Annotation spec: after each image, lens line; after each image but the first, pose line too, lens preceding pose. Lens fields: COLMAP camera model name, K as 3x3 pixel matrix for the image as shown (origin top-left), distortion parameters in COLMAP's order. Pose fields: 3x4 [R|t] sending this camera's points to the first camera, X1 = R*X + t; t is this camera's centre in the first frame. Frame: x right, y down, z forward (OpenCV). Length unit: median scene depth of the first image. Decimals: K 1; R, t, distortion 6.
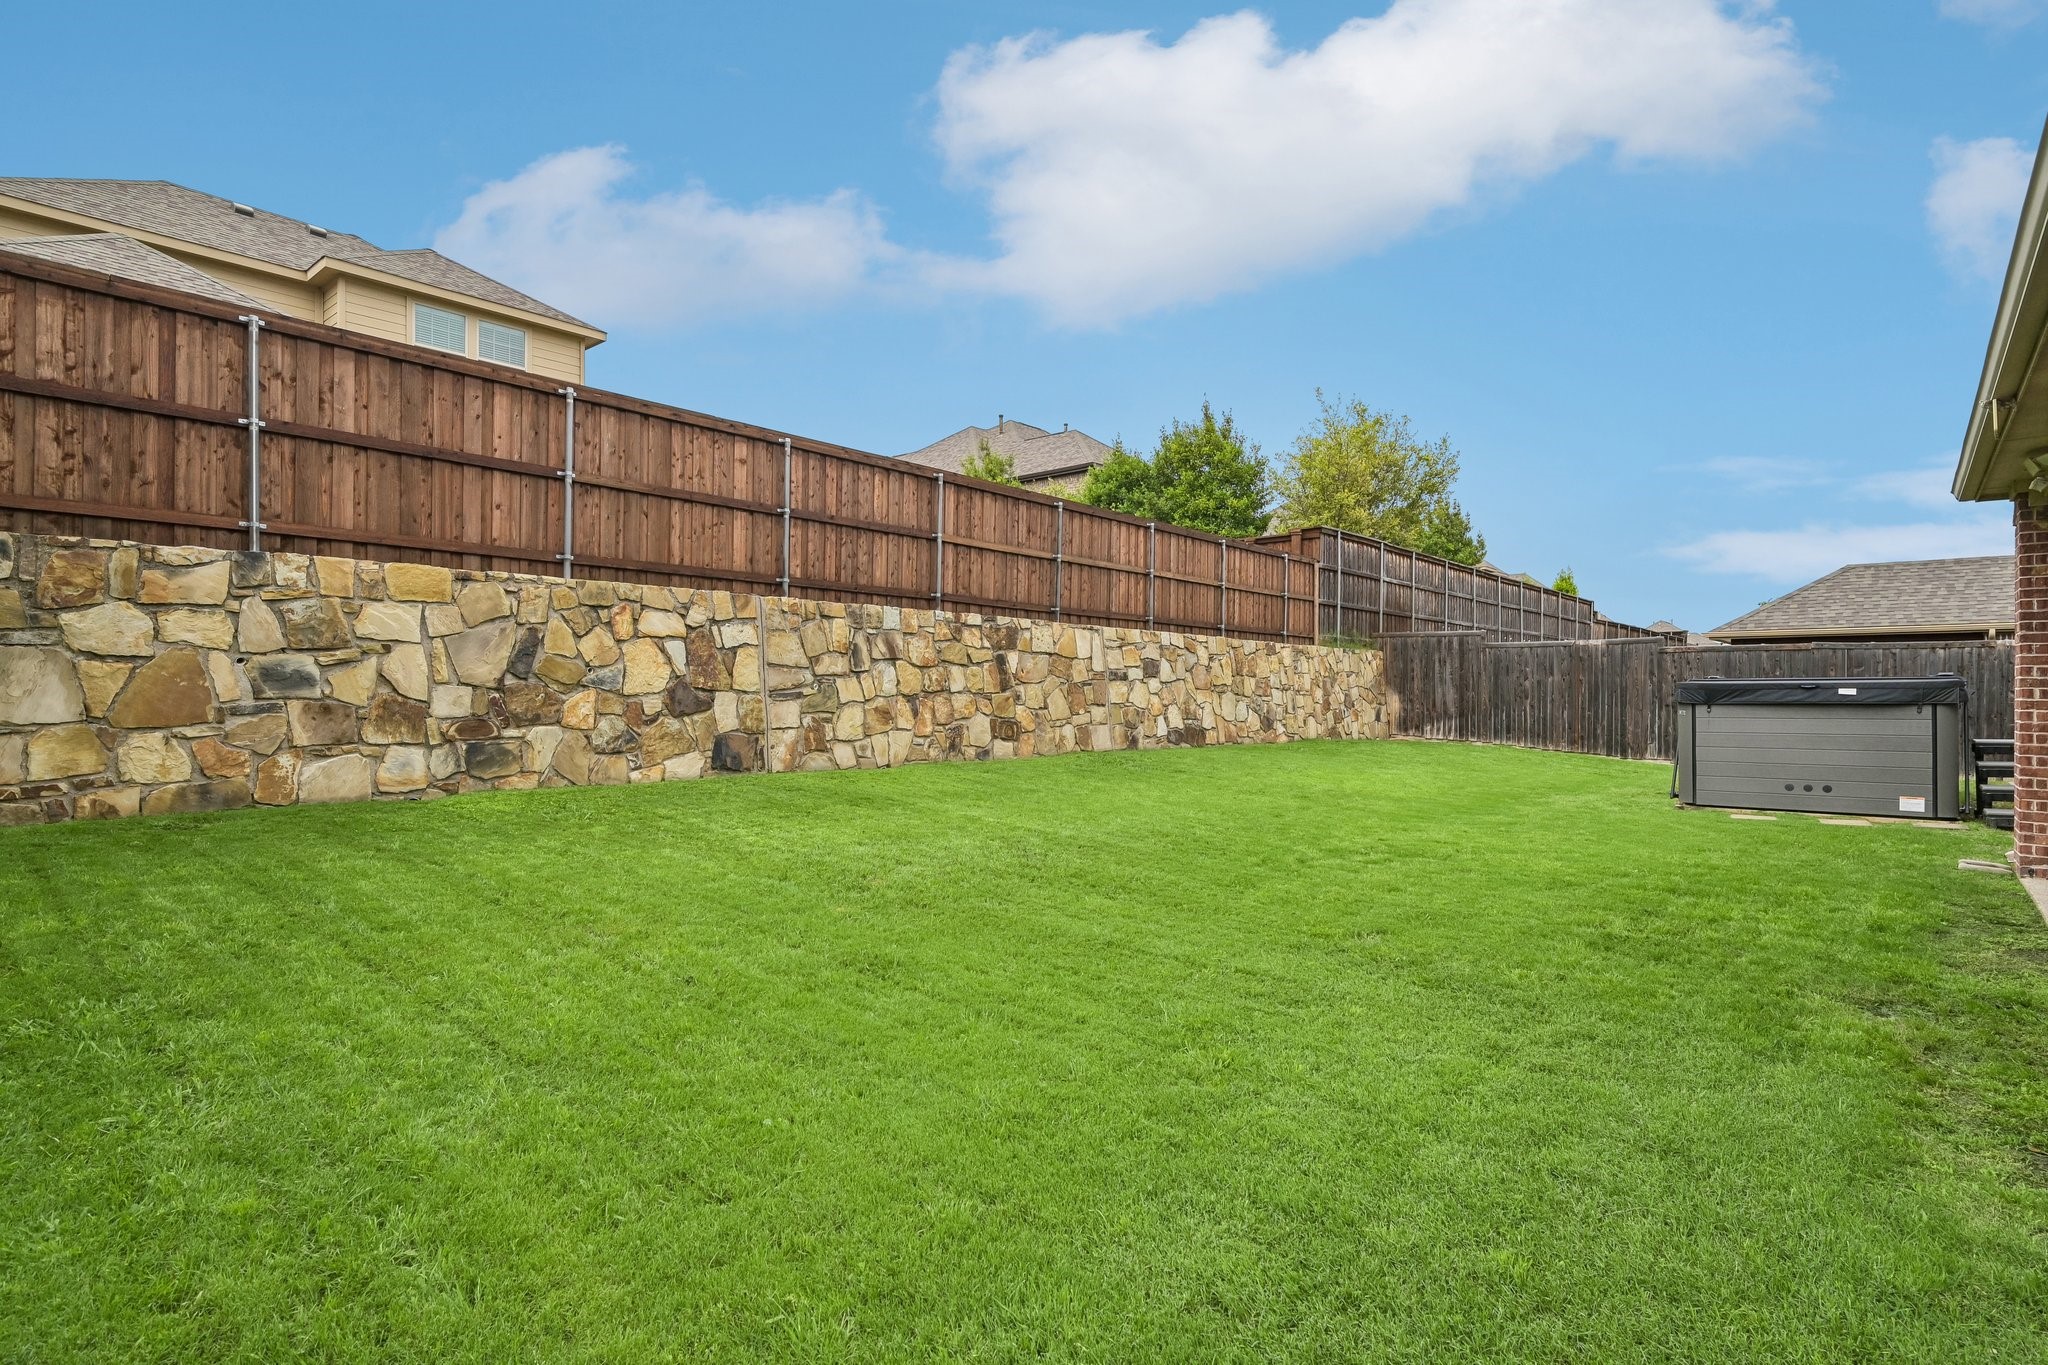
lens RADIAL K [[1018.6, 0, 1015.3], [0, 1018.6, 685.4], [0, 0, 1]] dist [-0.002132, -0.000070]
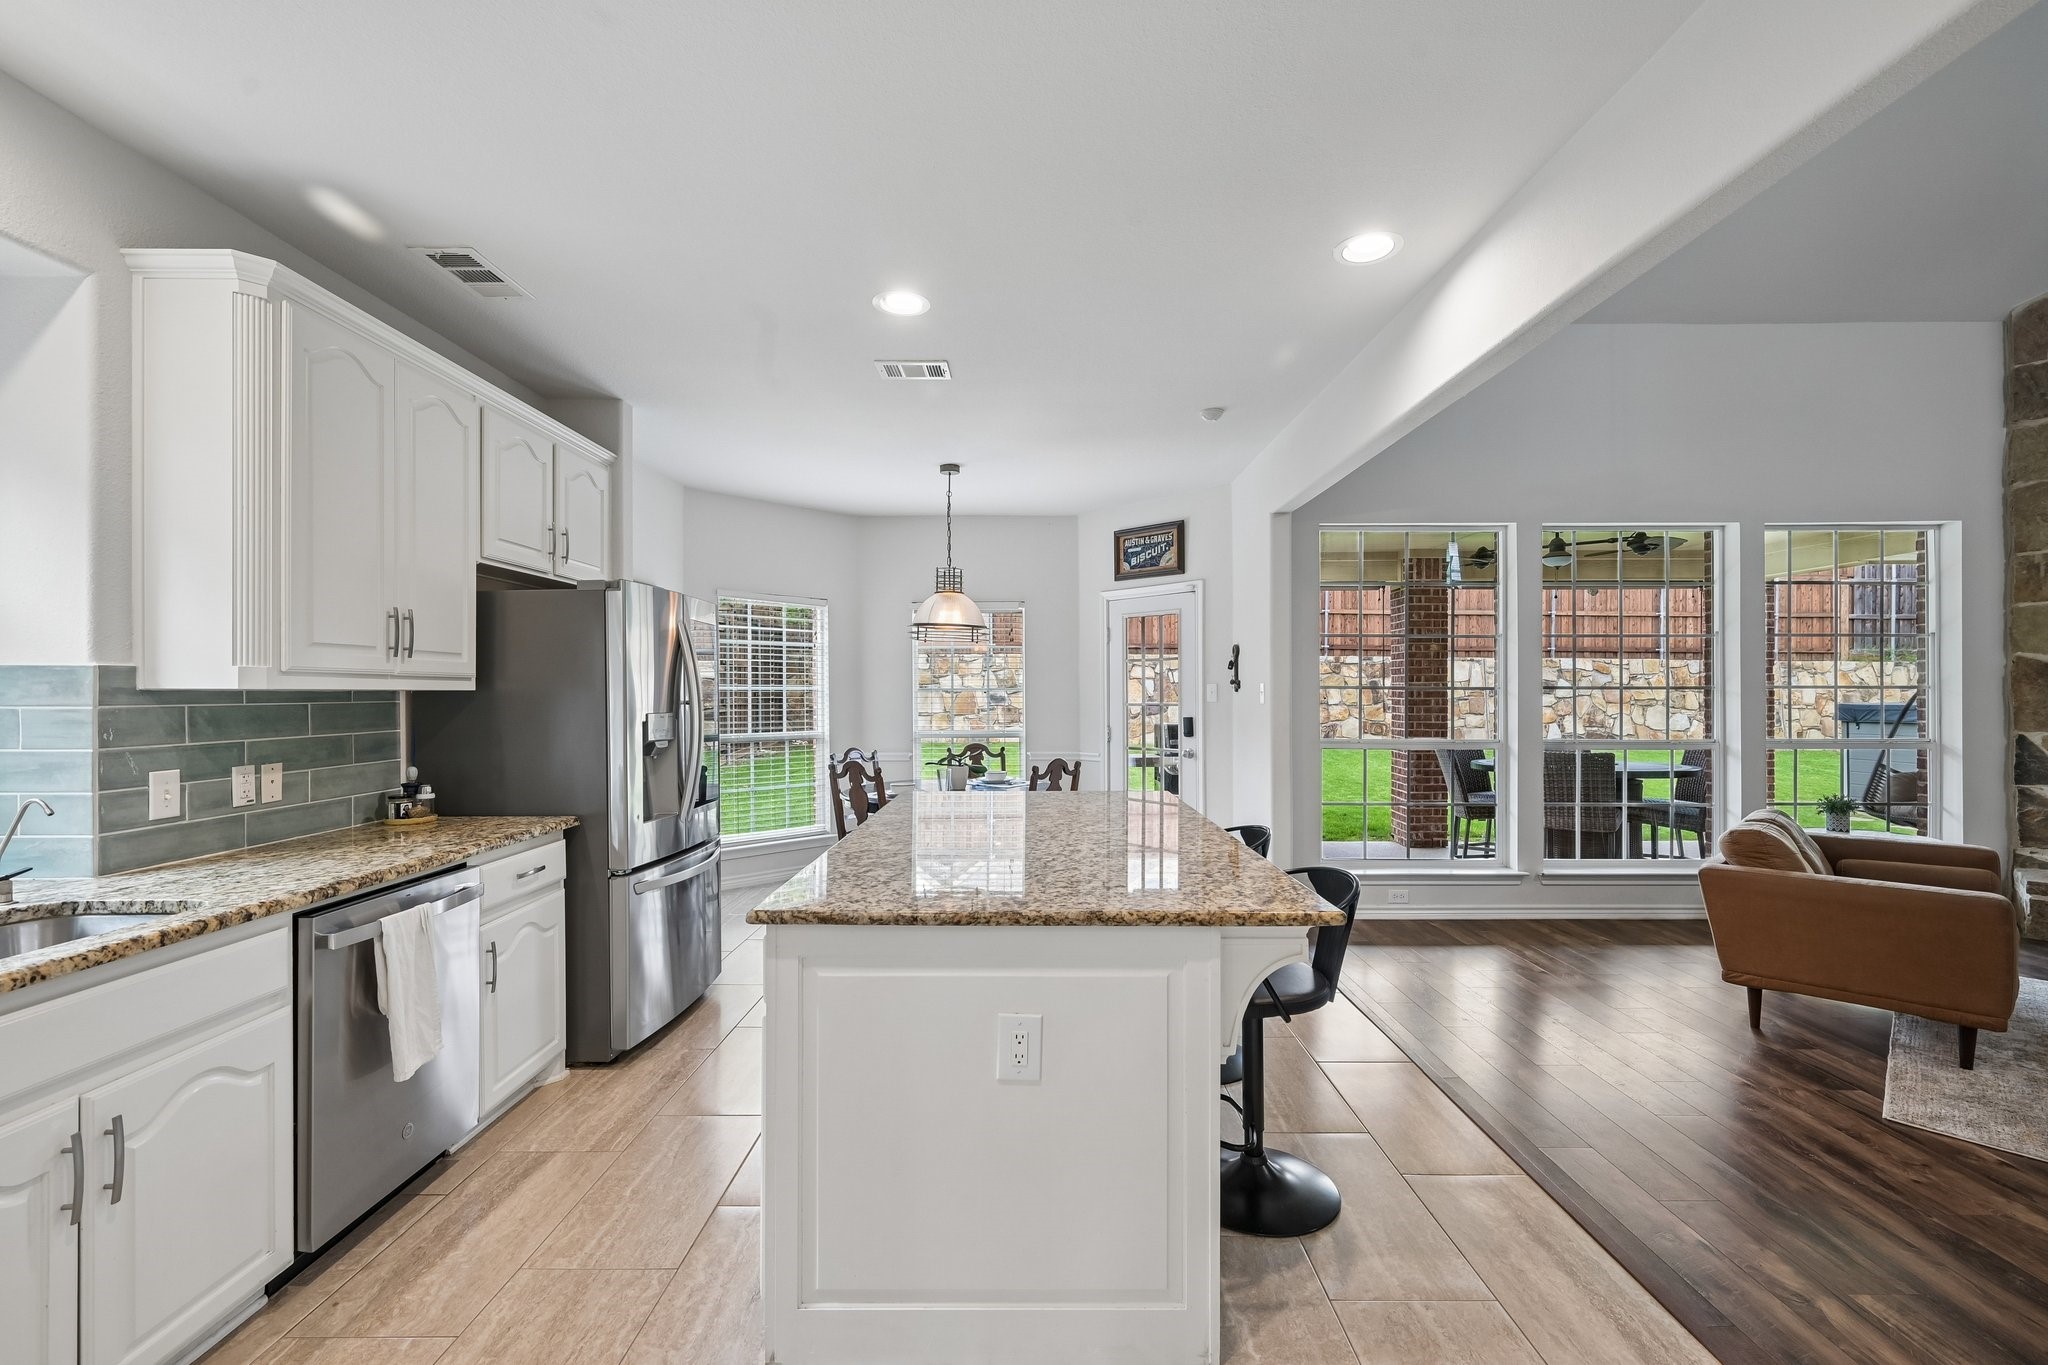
lens RADIAL K [[897.4, 0, 1022.3], [0, 897.4, 695.8], [0, 0, 1]] dist [-0.003357, 0.000983]
pose [[0.647857, 0.001865, -0.761759, 0.762097], [0.002211, 0.999988, 0.004329, -0.015978], [0.761759, -0.004489, 0.647846, -0.351453]]
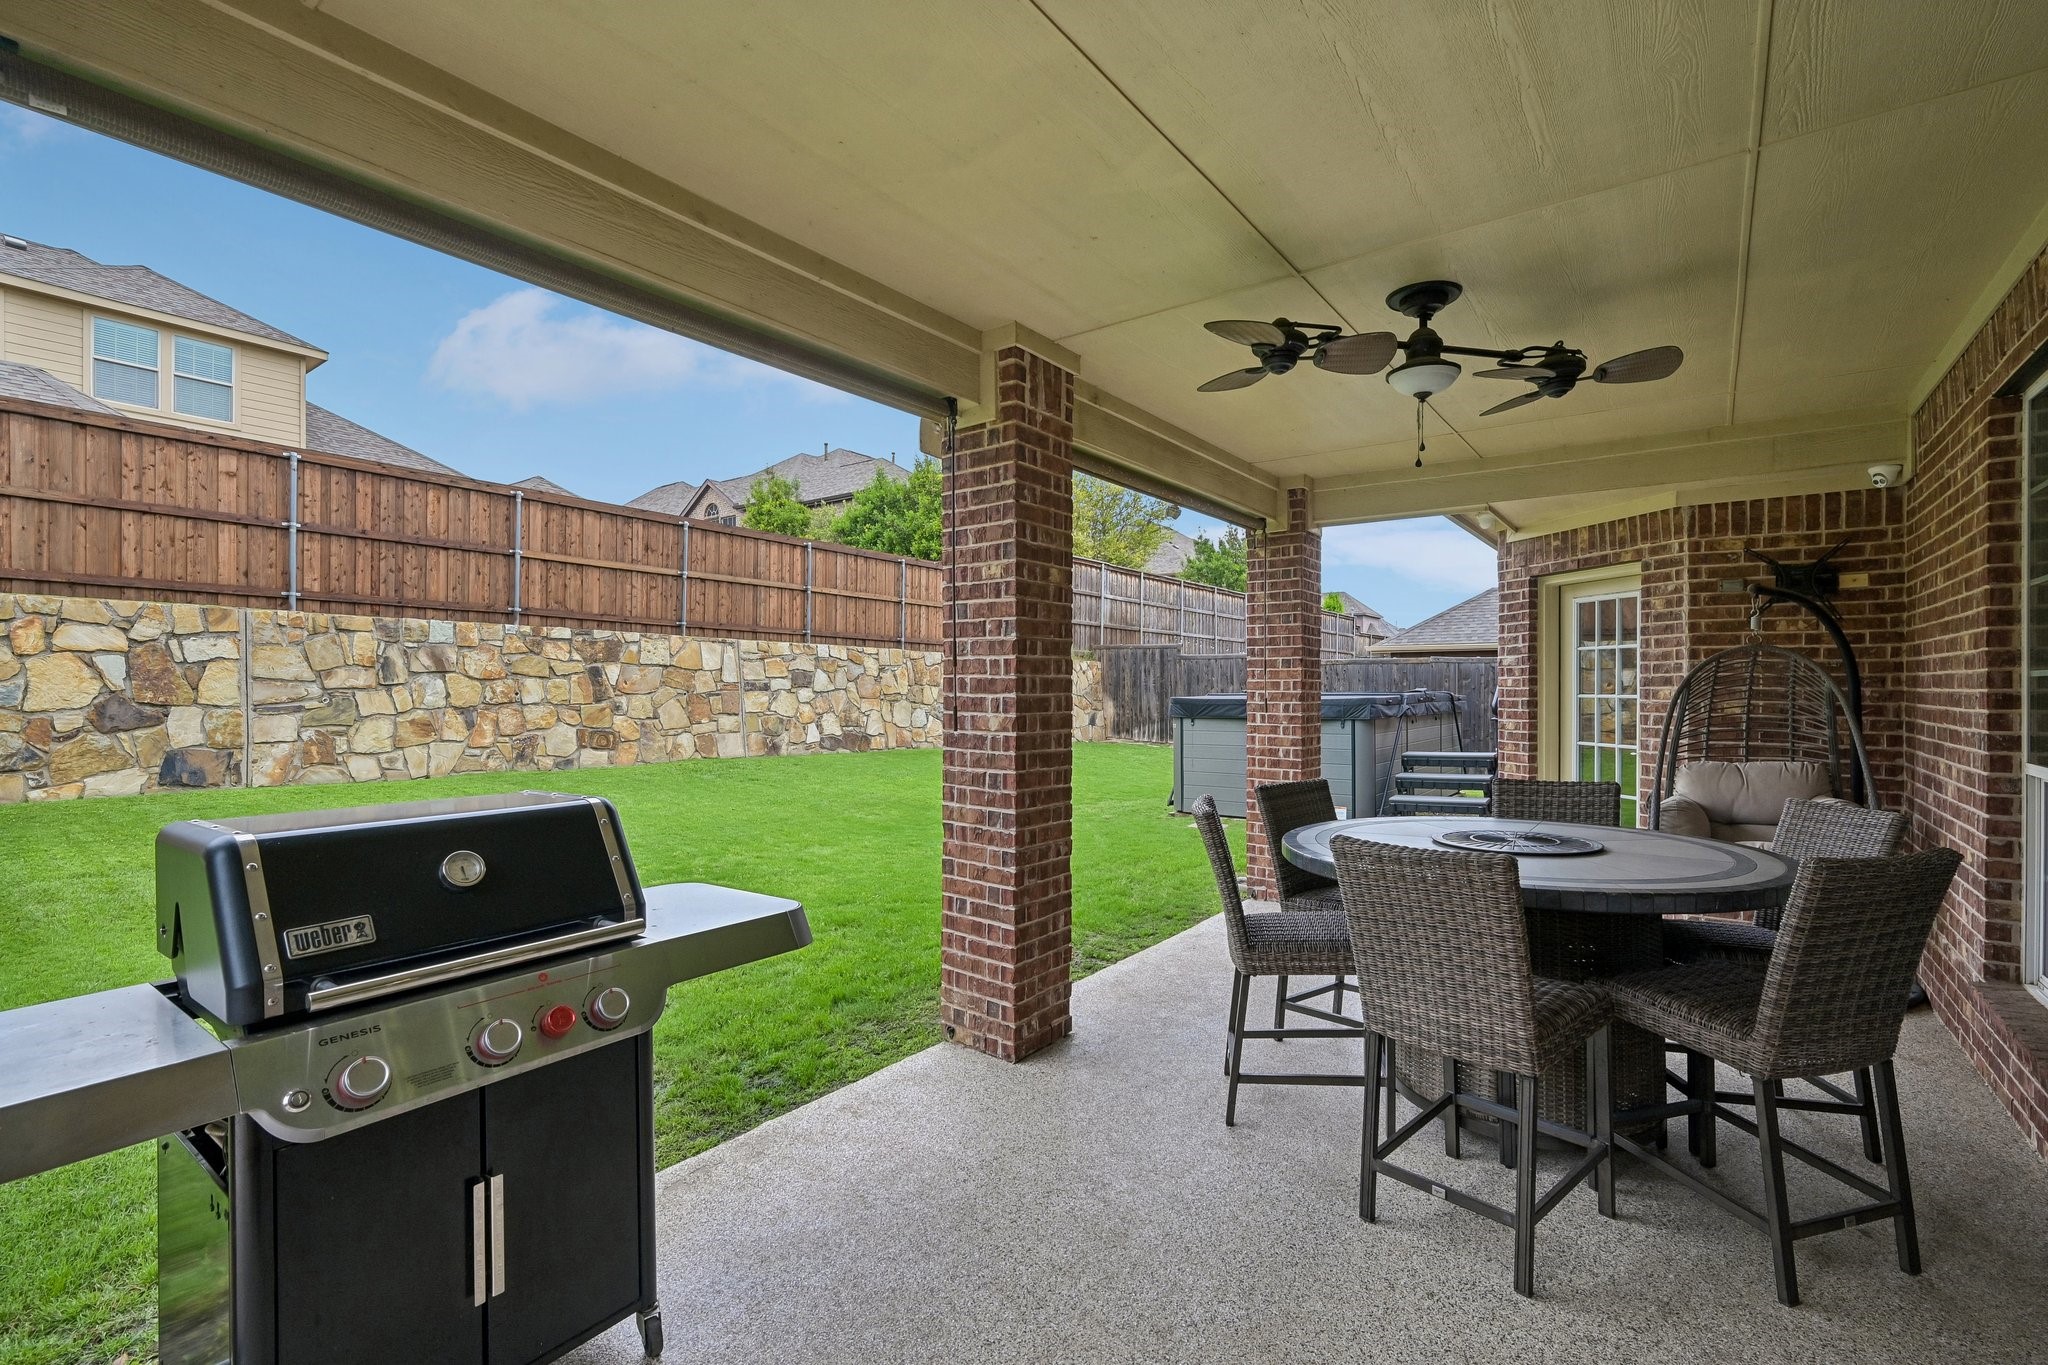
lens RADIAL K [[897.4, 0, 1021.3], [0, 897.4, 691.7], [0, 0, 1]] dist [-0.003357, 0.000983]
pose [[0.997684, 0.001801, 0.067989, 0.391617], [-0.002231, 0.999978, 0.006246, -0.012904], [-0.067976, -0.006383, 0.997667, 0.064754]]
